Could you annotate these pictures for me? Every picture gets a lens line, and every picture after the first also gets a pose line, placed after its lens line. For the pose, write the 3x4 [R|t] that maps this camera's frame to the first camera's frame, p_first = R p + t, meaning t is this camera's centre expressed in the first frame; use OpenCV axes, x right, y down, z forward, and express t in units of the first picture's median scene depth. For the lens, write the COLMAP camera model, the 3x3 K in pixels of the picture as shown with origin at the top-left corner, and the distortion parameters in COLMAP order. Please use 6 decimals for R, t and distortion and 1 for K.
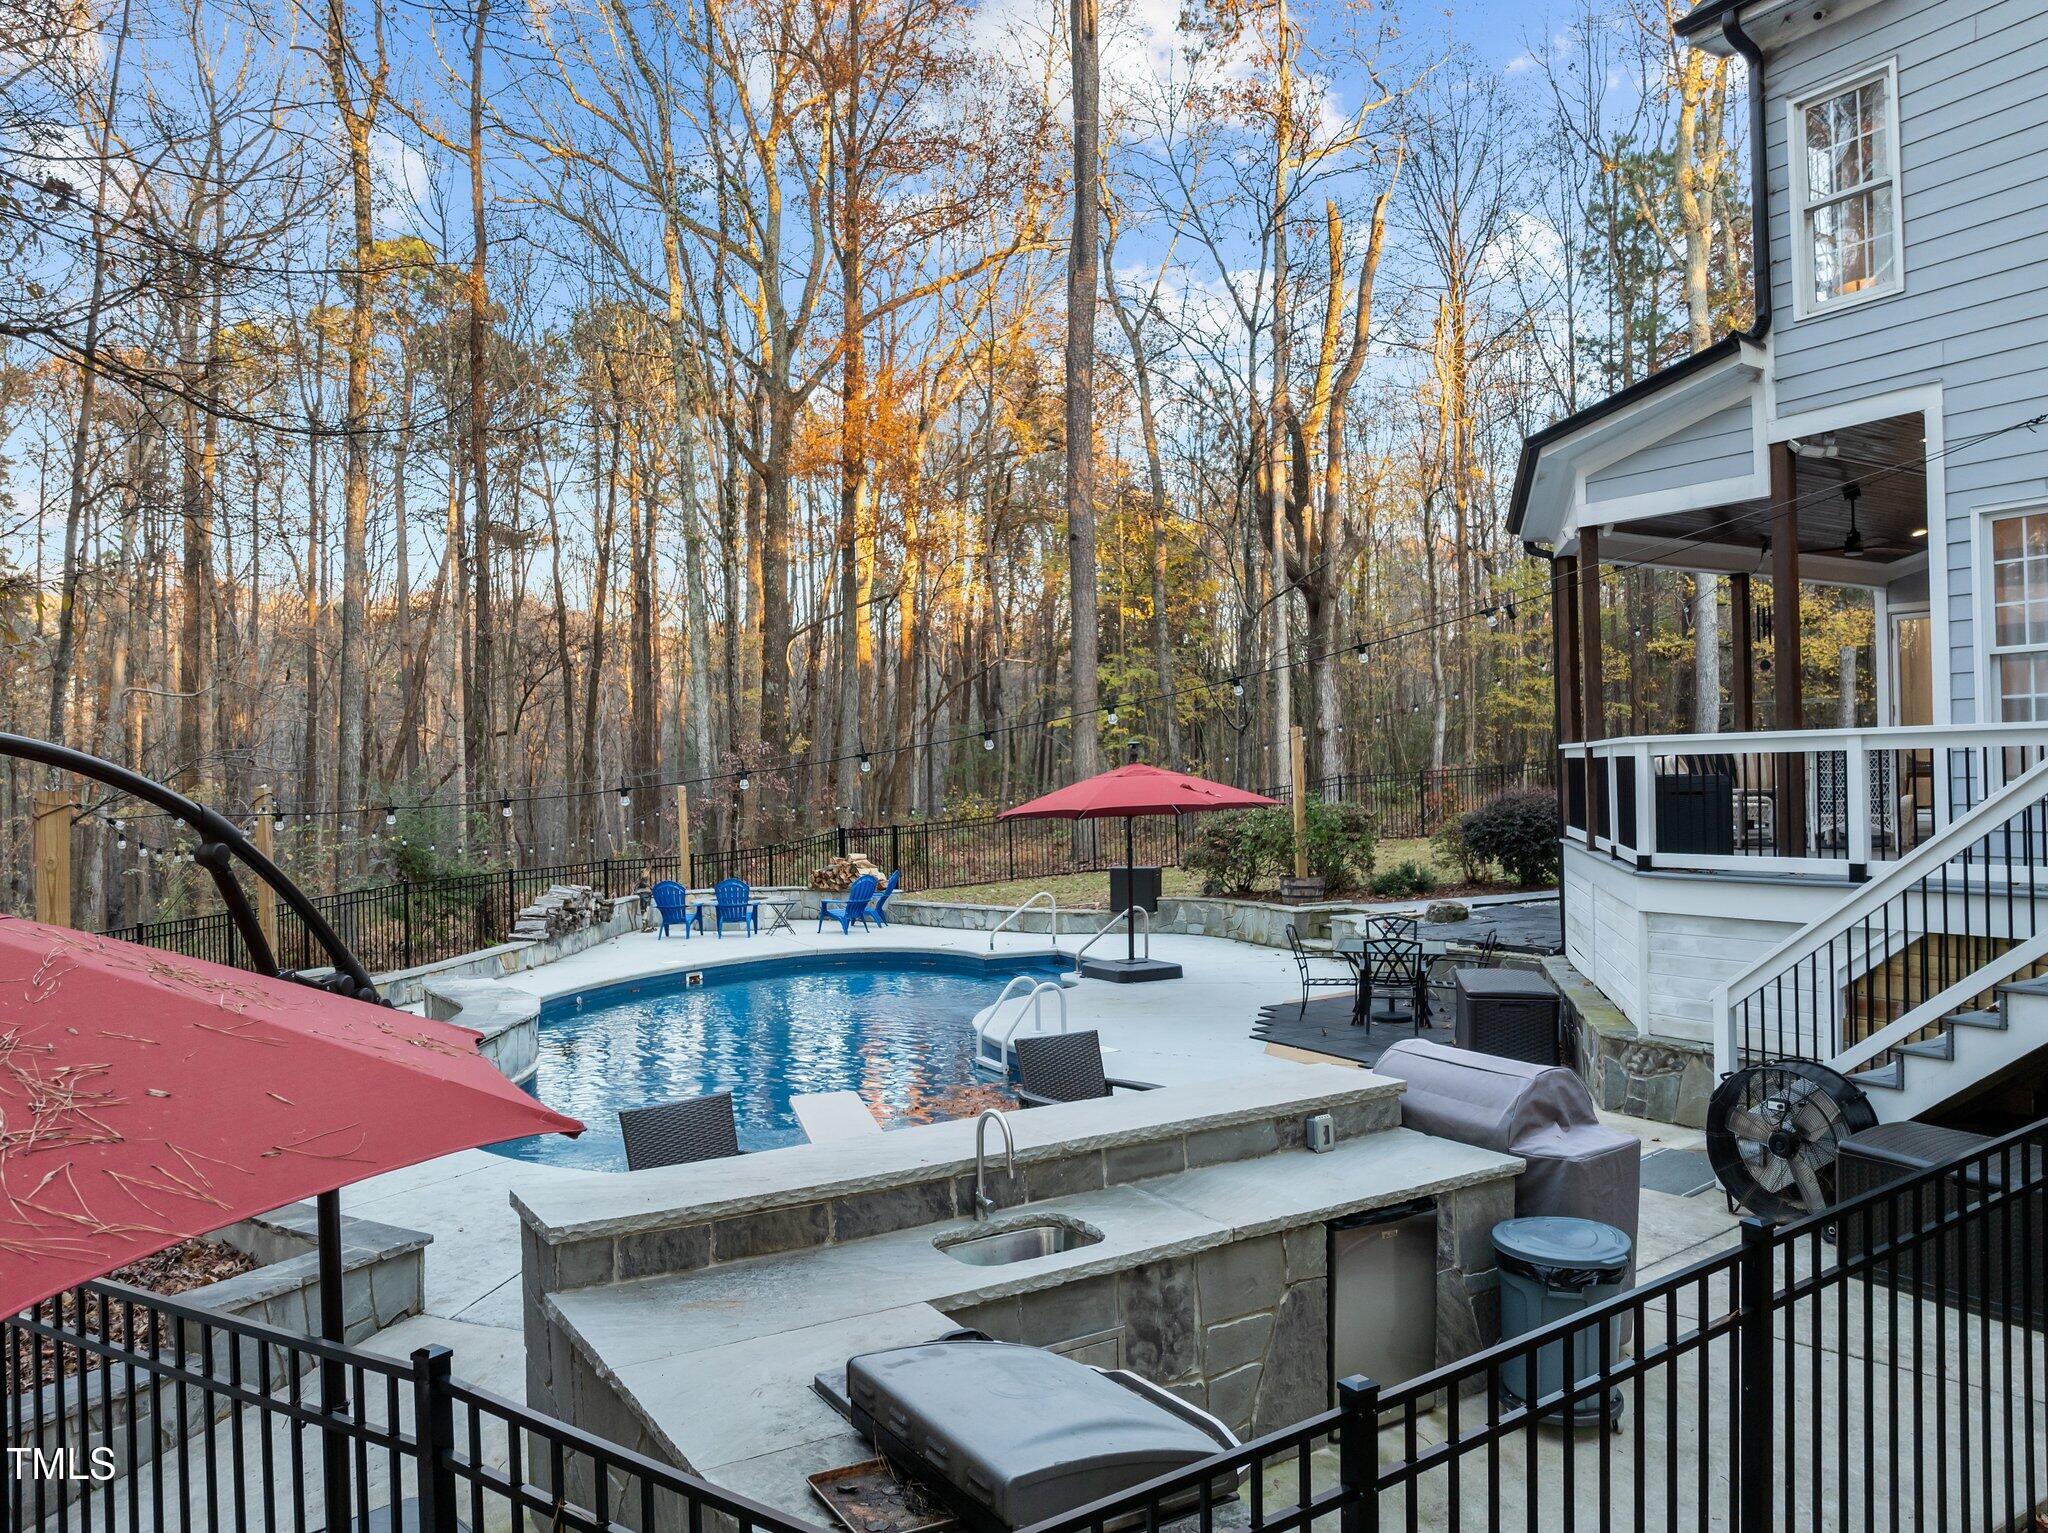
lens RADIAL K [[1460.2, 0, 1015.4], [0, 1460.2, 771.7], [0, 0, 1]] dist [0.002418, -0.000397]
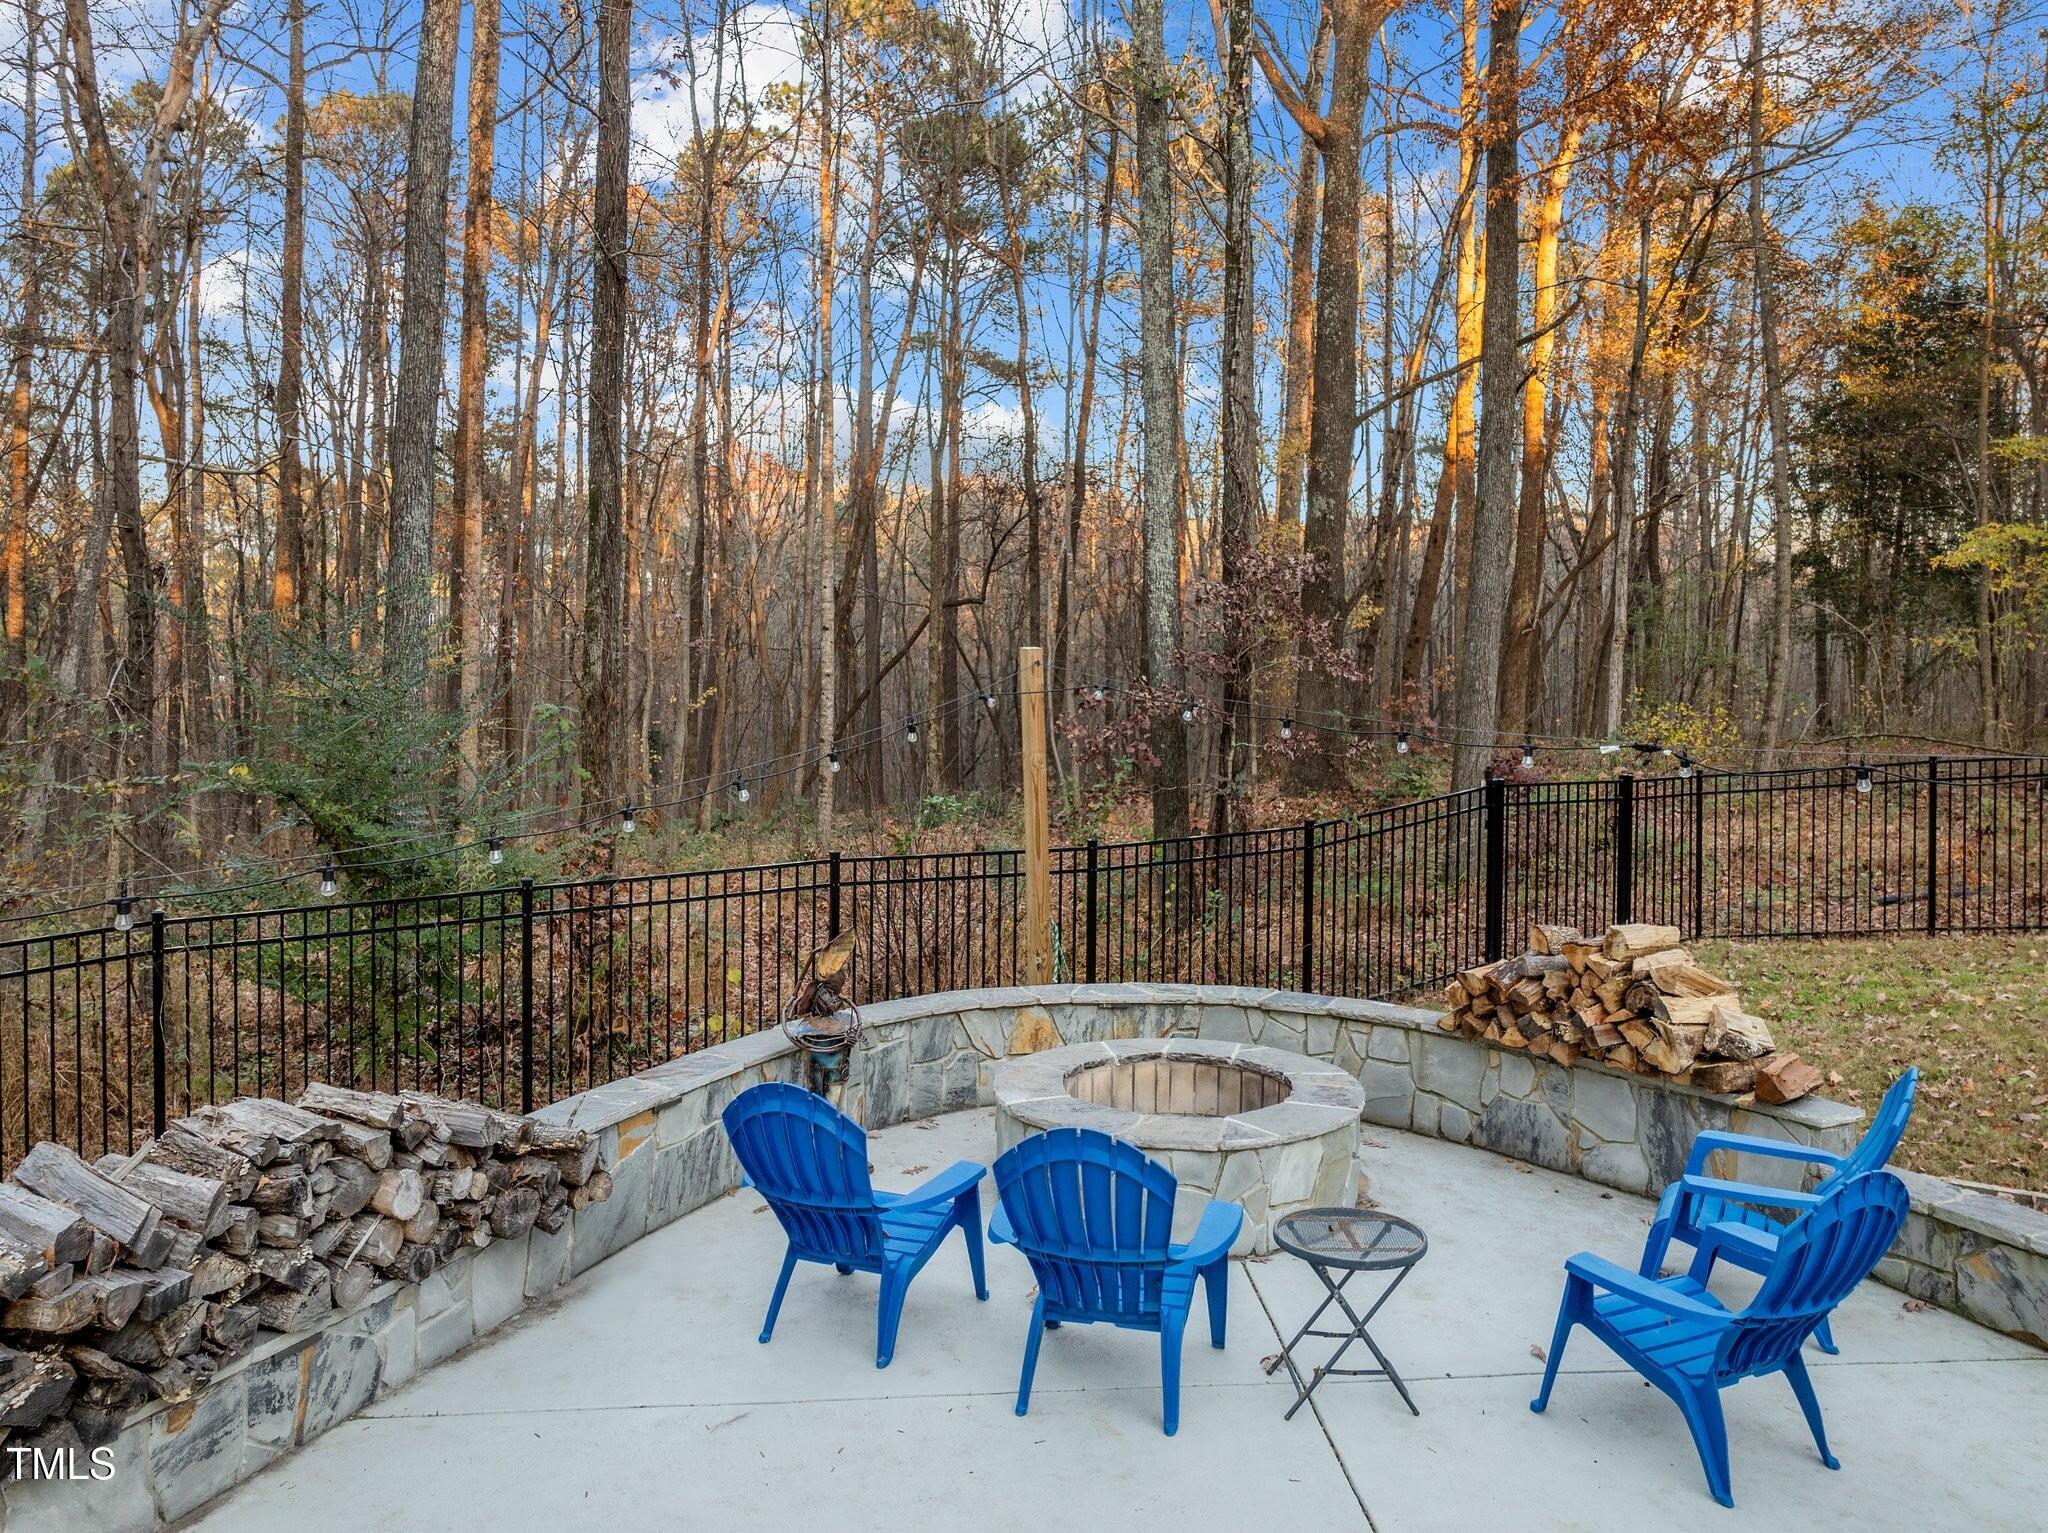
lens RADIAL K [[1506.7, 0, 1015.6], [0, 1506.7, 700.0], [0, 0, 1]] dist [-0.102541, 0.092633]
pose [[0.933540, 0.035405, -0.356722, -0.128143], [-0.028488, 0.999291, 0.024628, 0.015031], [0.357341, -0.012829, 0.933886, 0.768686]]
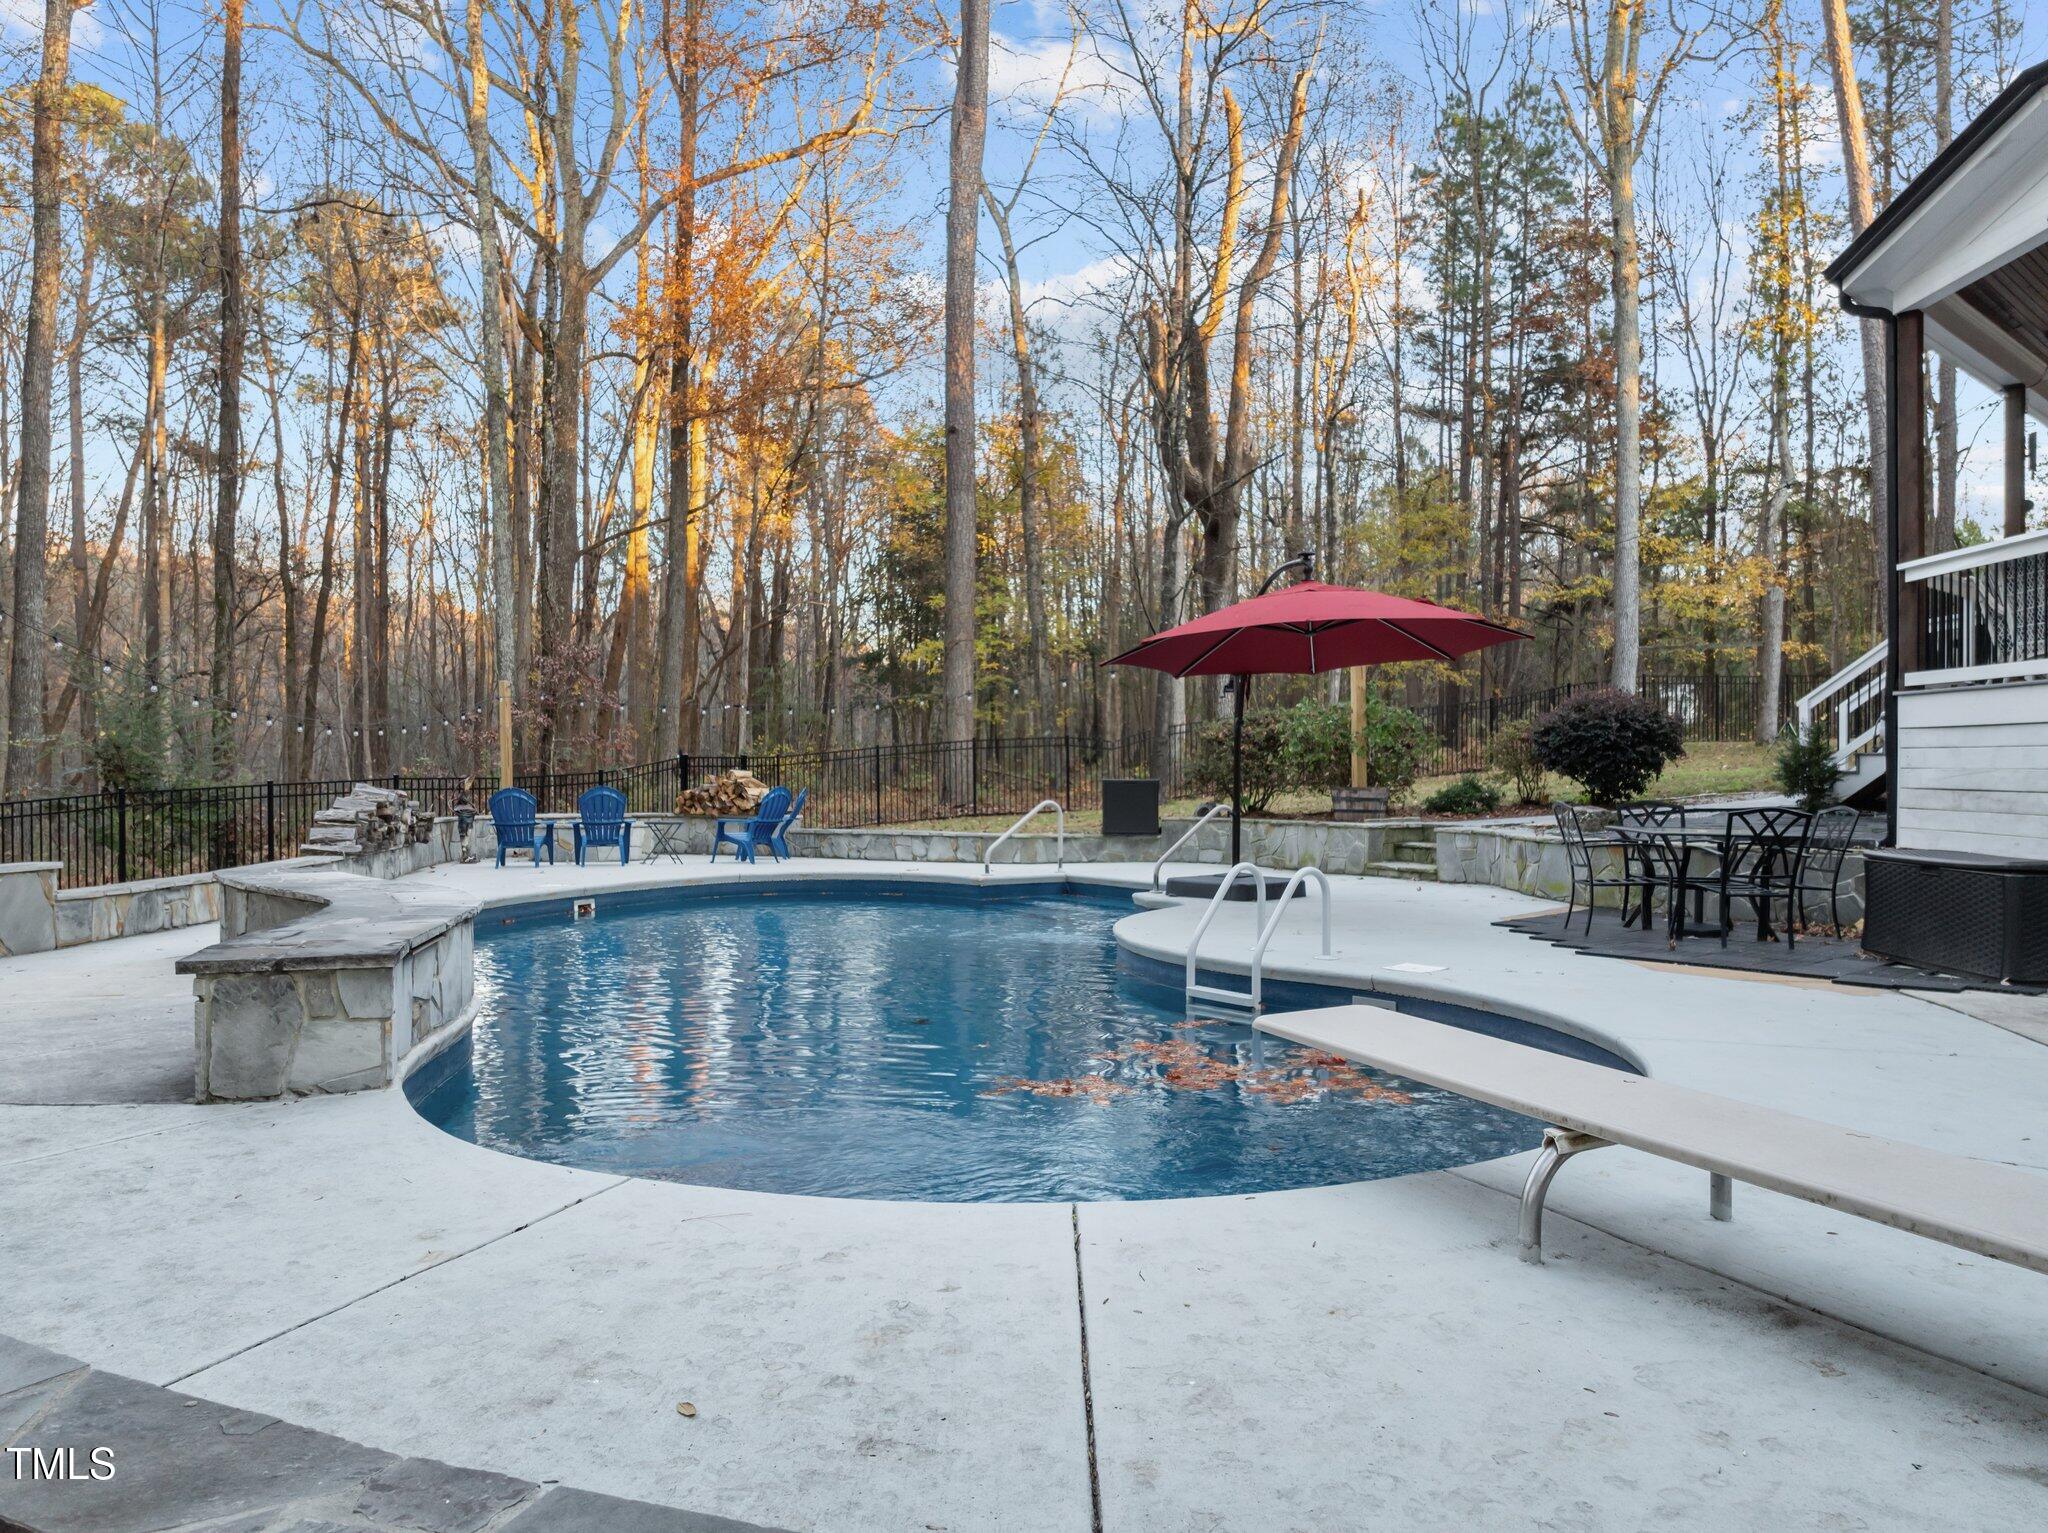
lens RADIAL K [[1437.0, 0, 1029.5], [0, 1437.0, 807.0], [0, 0, 1]] dist [-0.035935, 0.004274]
pose [[0.979081, 0.016220, 0.202824, -0.120138], [-0.021911, 0.999426, 0.025845, 0.056049], [-0.202288, -0.029748, 0.978874, 0.223408]]
